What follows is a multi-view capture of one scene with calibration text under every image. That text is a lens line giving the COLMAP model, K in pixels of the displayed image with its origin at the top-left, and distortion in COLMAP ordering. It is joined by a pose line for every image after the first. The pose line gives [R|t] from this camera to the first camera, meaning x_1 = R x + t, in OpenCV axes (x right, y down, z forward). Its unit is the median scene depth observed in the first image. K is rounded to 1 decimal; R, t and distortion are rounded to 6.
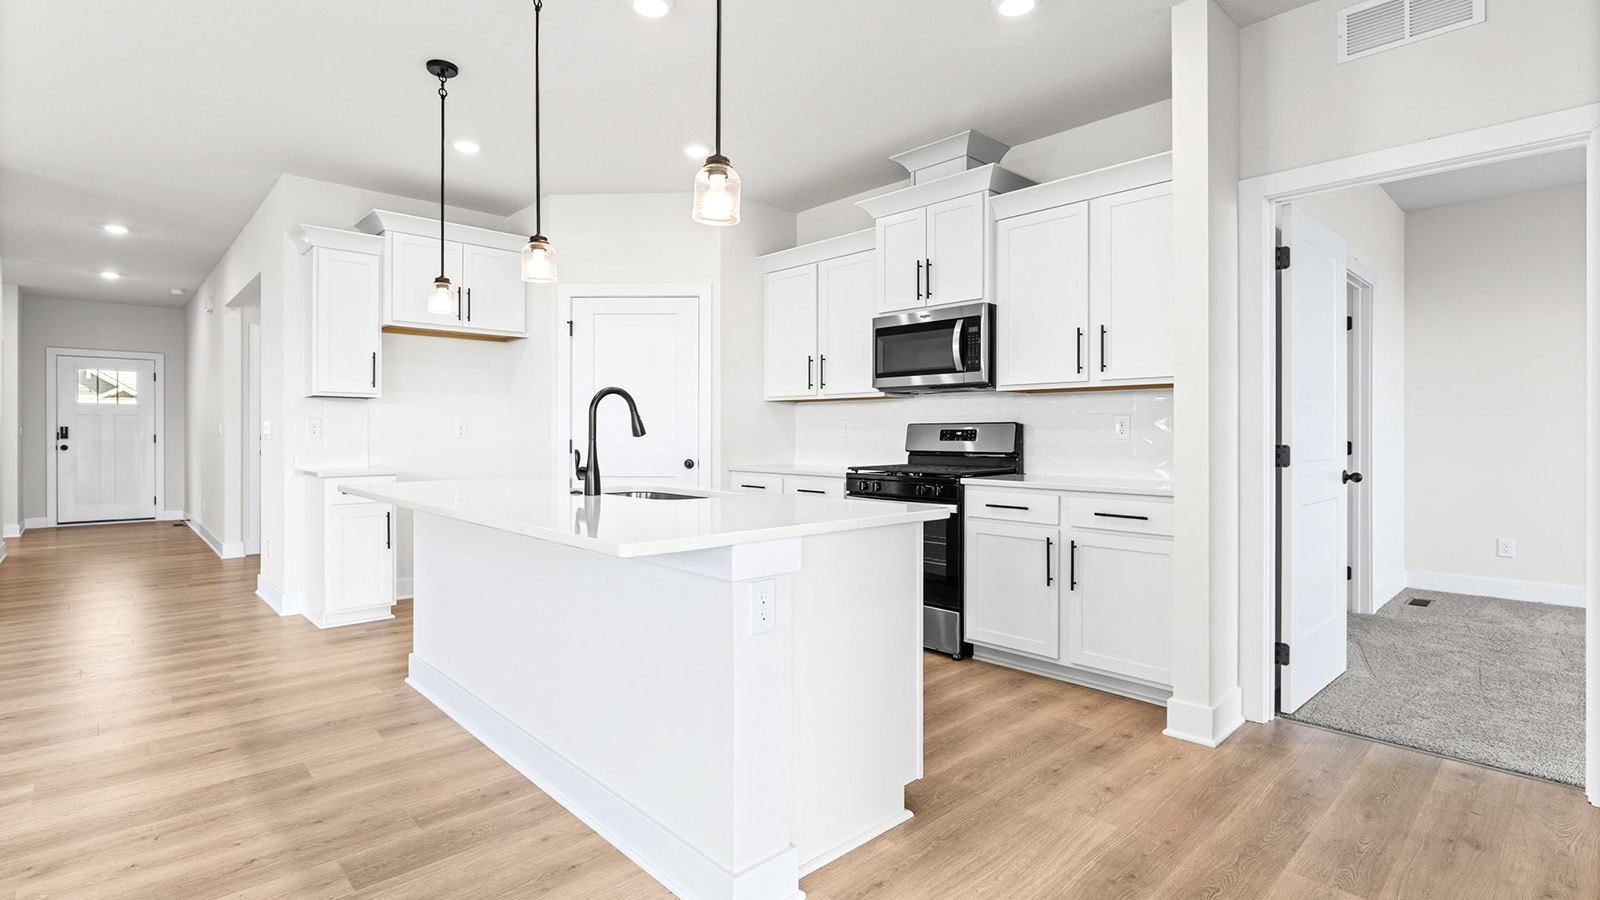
lens RADIAL K [[763.3, 0, 794.2], [0, 763.3, 434.6], [0, 0, 1]] dist [-0.005277, 0.000506]
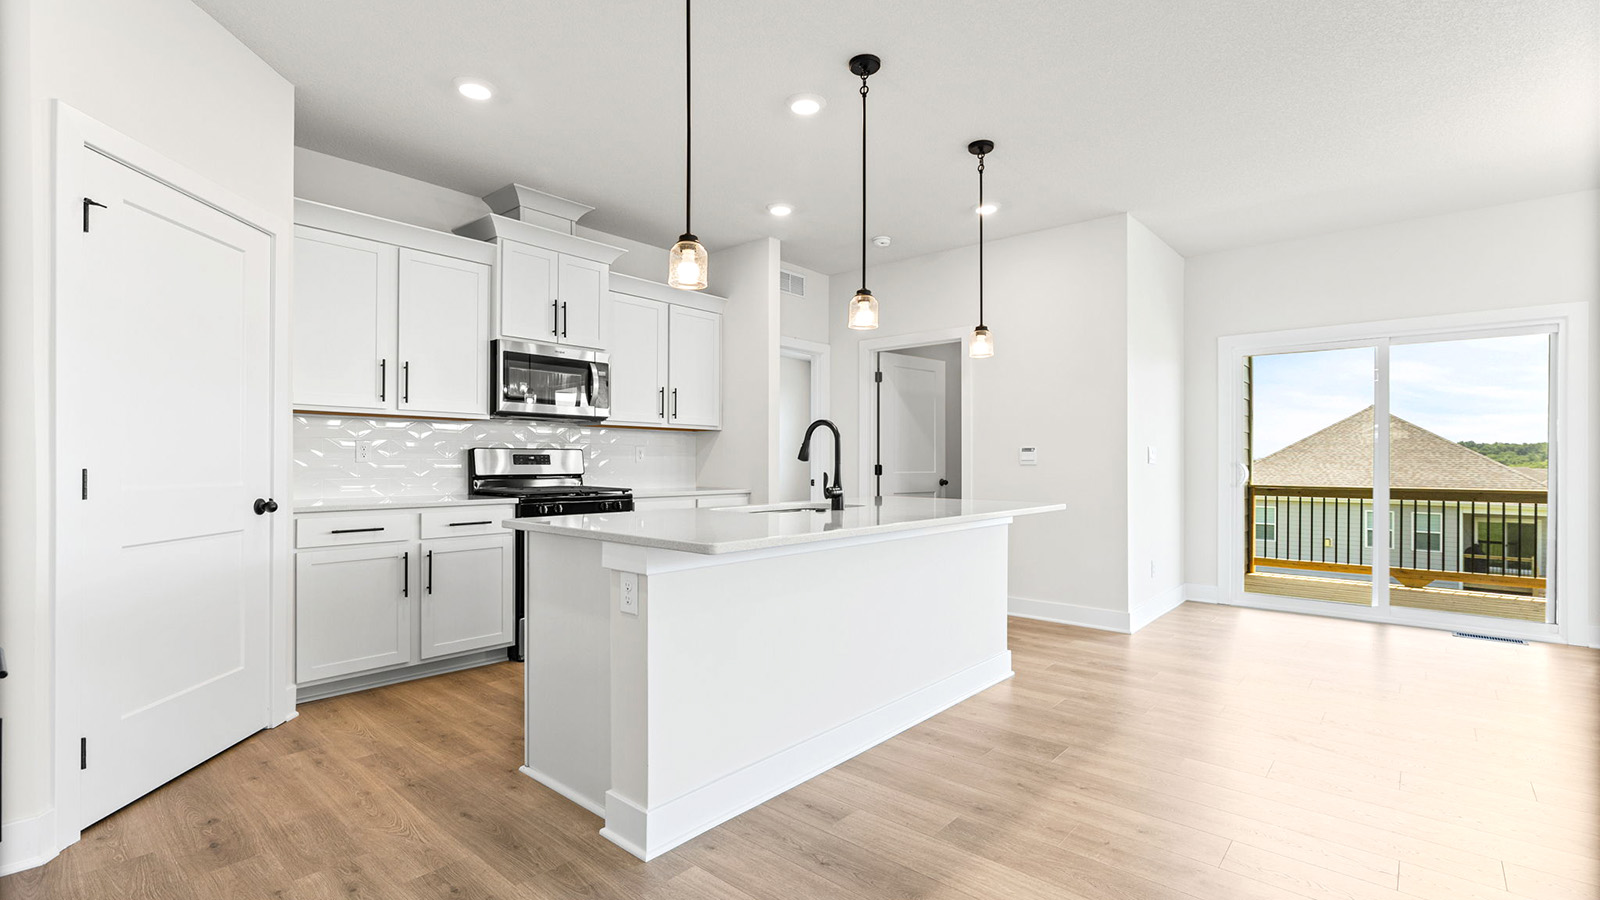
lens RADIAL K [[701.3, 0, 805.1], [0, 701.3, 455.8], [0, 0, 1]] dist [0.005675, -0.000015]
pose [[-0.105375, 0.005855, 0.994415, -0.791392], [-0.000945, 0.999982, -0.005988, 0.000579], [-0.994432, -0.001571, -0.105368, 0.680486]]
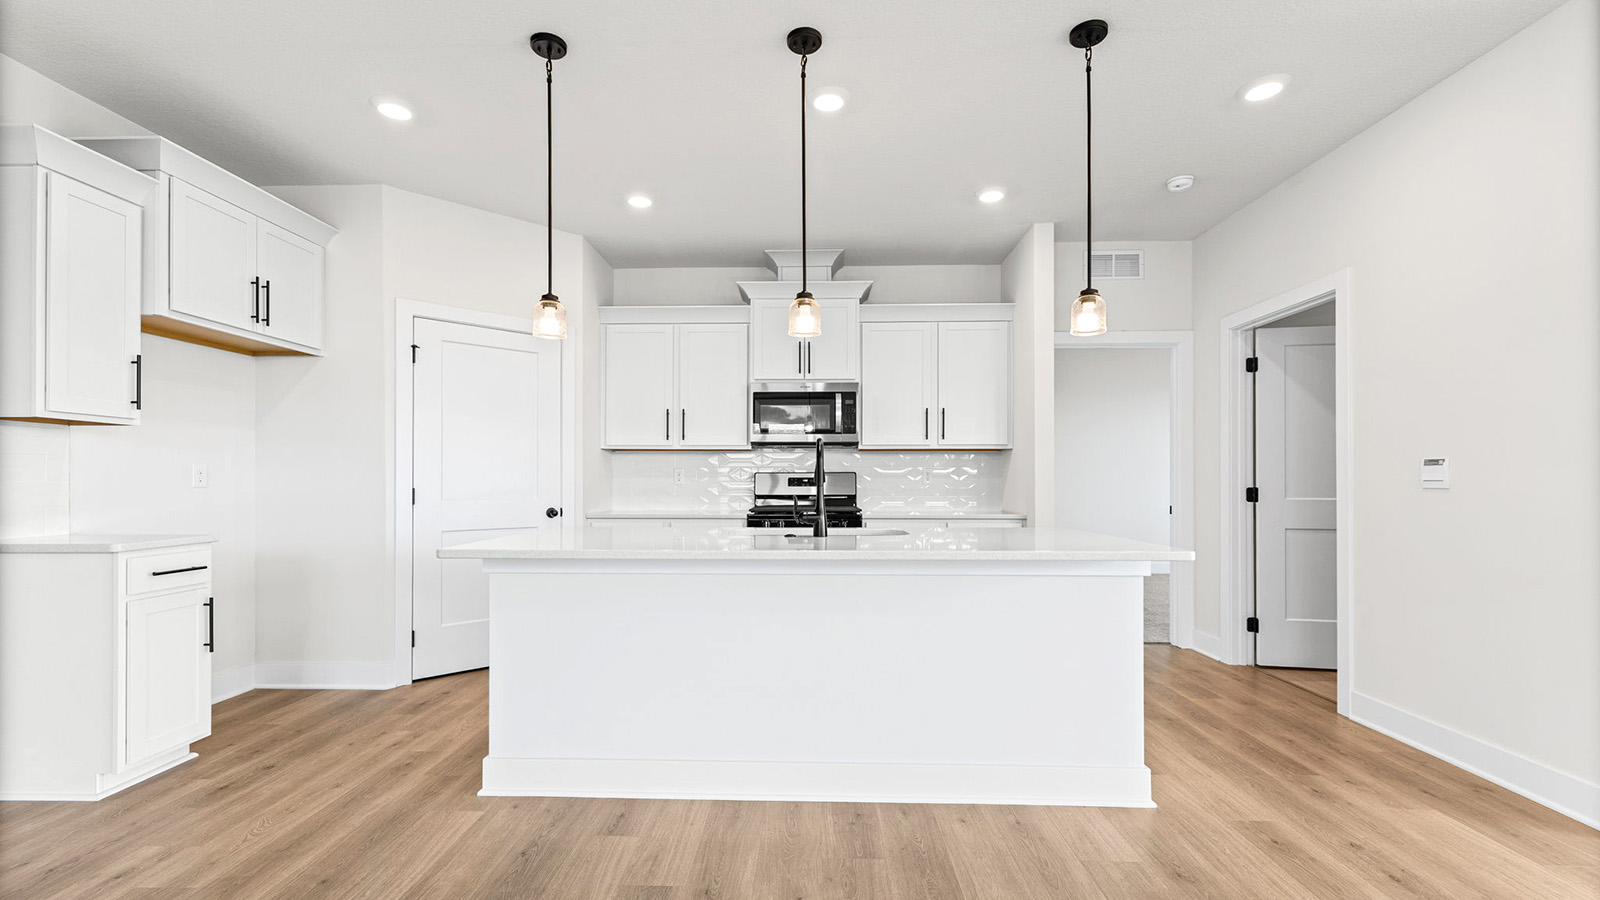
lens RADIAL K [[701.3, 0, 809.6], [0, 701.3, 460.5], [0, 0, 1]] dist [0.005675, -0.000015]
pose [[0.695830, 0.022023, 0.717869, -0.582333], [0.001567, 0.999481, -0.032181, 0.002313], [-0.718205, 0.023517, 0.695434, 0.179837]]
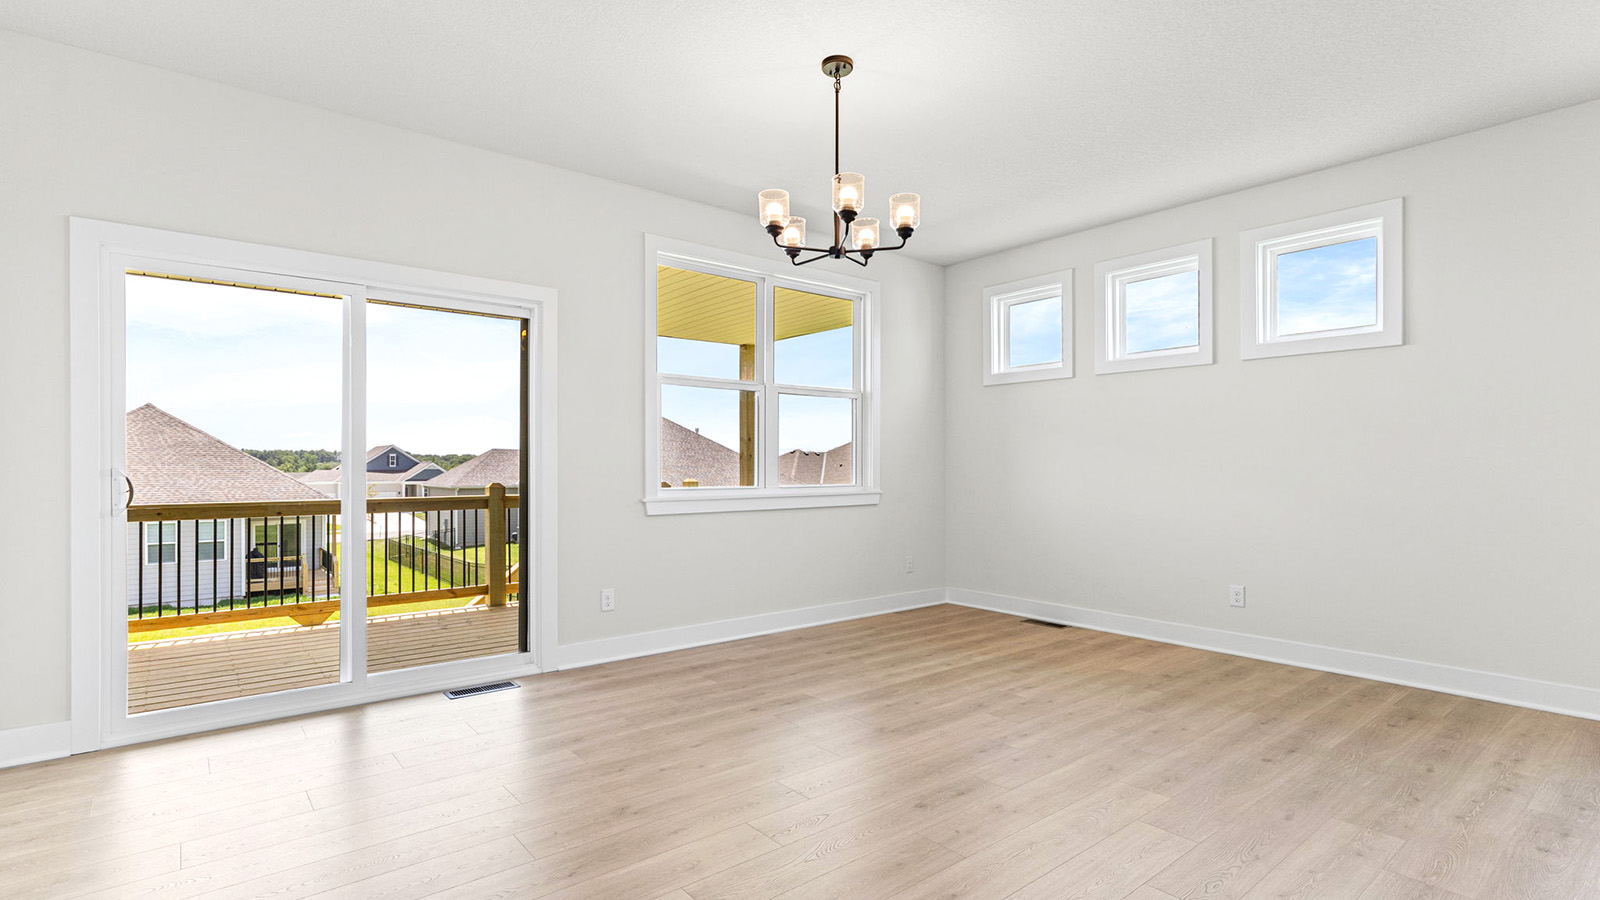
lens RADIAL K [[763.3, 0, 777.9], [0, 763.3, 466.4], [0, 0, 1]] dist [-0.005277, 0.000506]
pose [[-0.996199, 0.001552, 0.087097, -0.314500], [0.001737, 0.999996, 0.002053, 0.000473], [-0.087094, 0.002197, -0.996198, 0.439006]]
